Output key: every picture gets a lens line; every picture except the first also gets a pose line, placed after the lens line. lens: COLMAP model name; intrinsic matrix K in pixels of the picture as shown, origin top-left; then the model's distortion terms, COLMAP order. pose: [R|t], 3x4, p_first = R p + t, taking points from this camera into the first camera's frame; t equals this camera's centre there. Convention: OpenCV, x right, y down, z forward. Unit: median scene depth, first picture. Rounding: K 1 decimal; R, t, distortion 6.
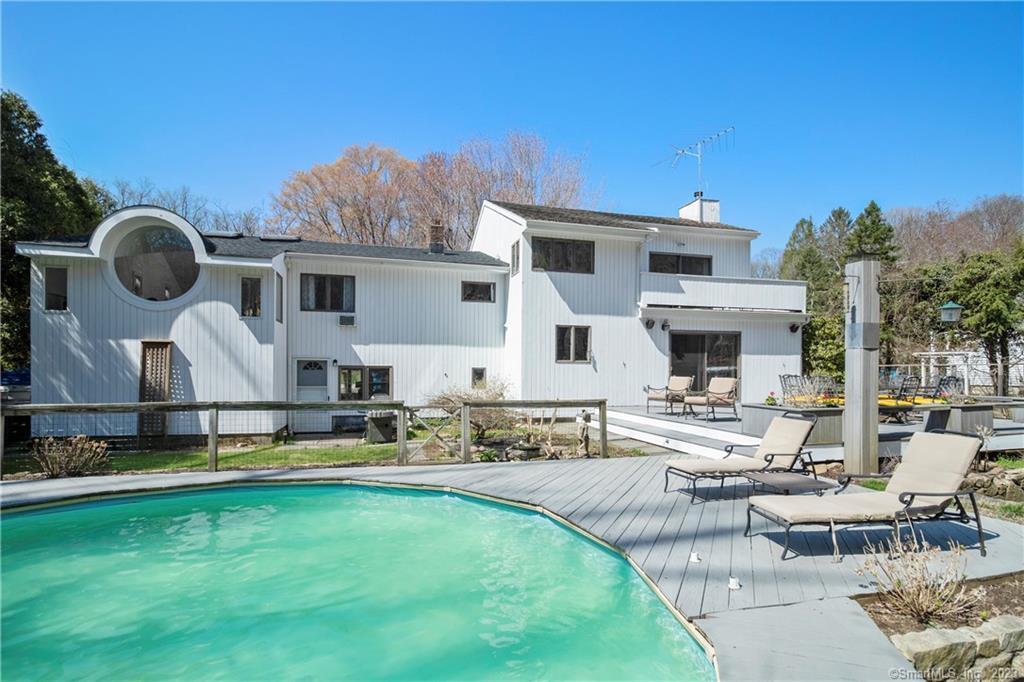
lens RADIAL K [[478.5, 0, 487.9], [0, 478.5, 373.8], [0, 0, 1]] dist [-0.003550, -0.005447]
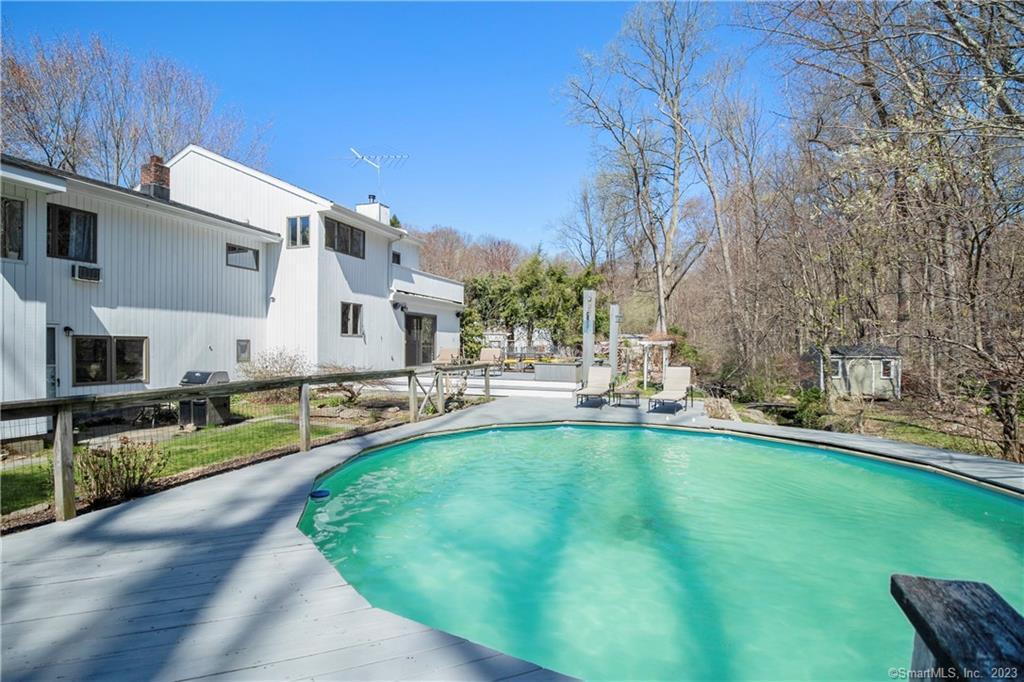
lens RADIAL K [[478.5, 0, 504.1], [0, 478.5, 342.2], [0, 0, 1]] dist [-0.003550, -0.005447]
pose [[0.555401, 0.005394, 0.831565, -0.539544], [0.001899, 0.999968, -0.007755, 0.000663], [-0.831581, 0.005886, 0.555373, 0.076922]]
